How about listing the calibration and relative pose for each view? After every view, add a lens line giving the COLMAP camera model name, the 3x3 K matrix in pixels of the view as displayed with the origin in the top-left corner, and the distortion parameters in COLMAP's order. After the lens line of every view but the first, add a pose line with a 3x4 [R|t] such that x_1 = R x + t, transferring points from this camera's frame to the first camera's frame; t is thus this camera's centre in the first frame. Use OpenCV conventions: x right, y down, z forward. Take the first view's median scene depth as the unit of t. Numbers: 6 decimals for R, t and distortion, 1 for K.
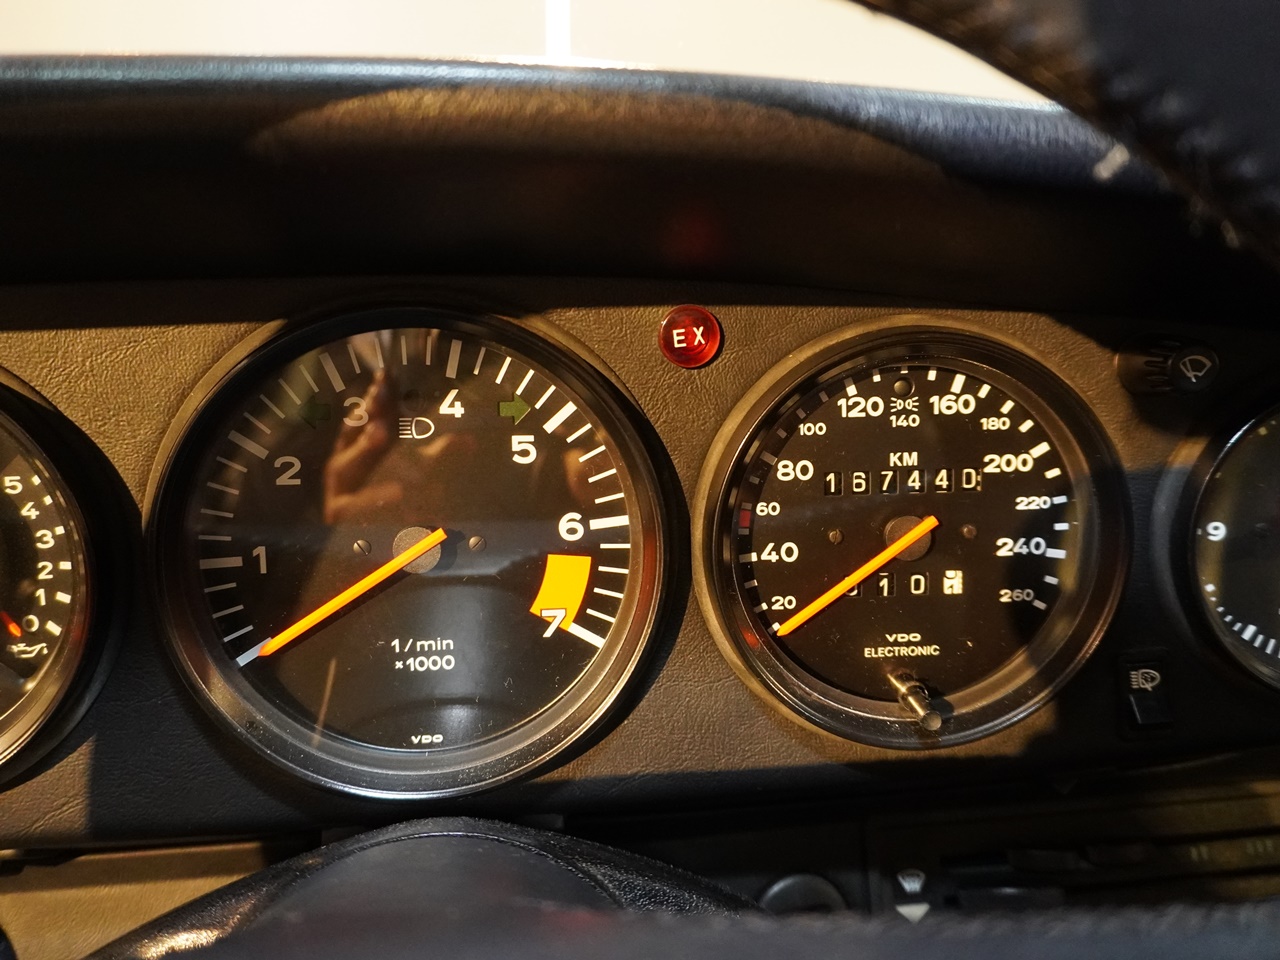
lens RADIAL K [[1174.3, 0, 637.9], [0, 1174.3, 463.5], [0, 0, 1]] dist [-0.047617, -0.000162]
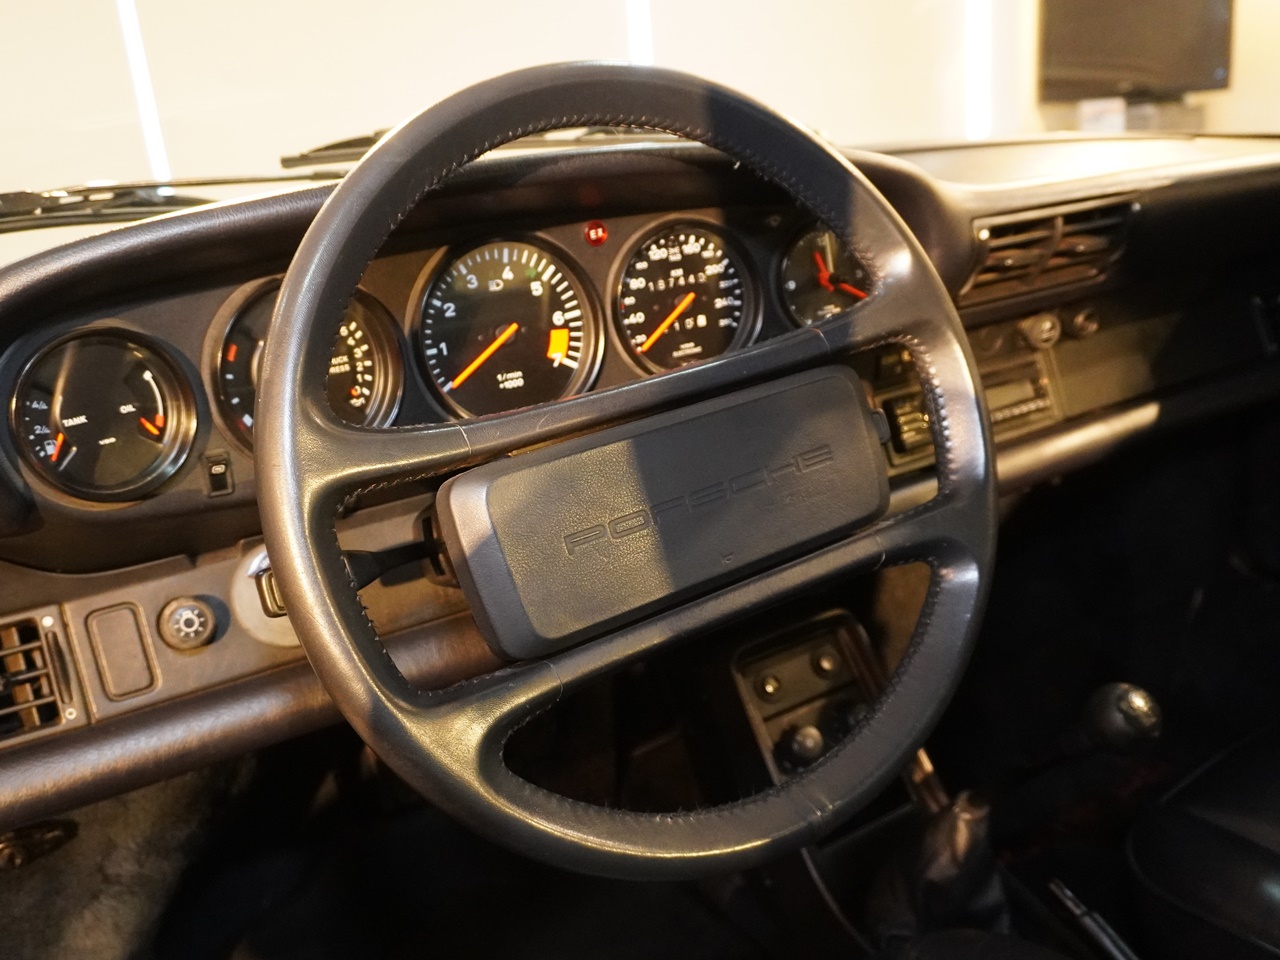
lens RADIAL K [[1174.3, 0, 637.9], [0, 1174.3, 463.5], [0, 0, 1]] dist [-0.047617, -0.000162]
pose [[0.919038, -0.190774, 0.344927, -0.784982], [0.167546, 0.981155, 0.096245, 0.140035], [-0.356788, -0.030662, 0.933682, -1.305408]]
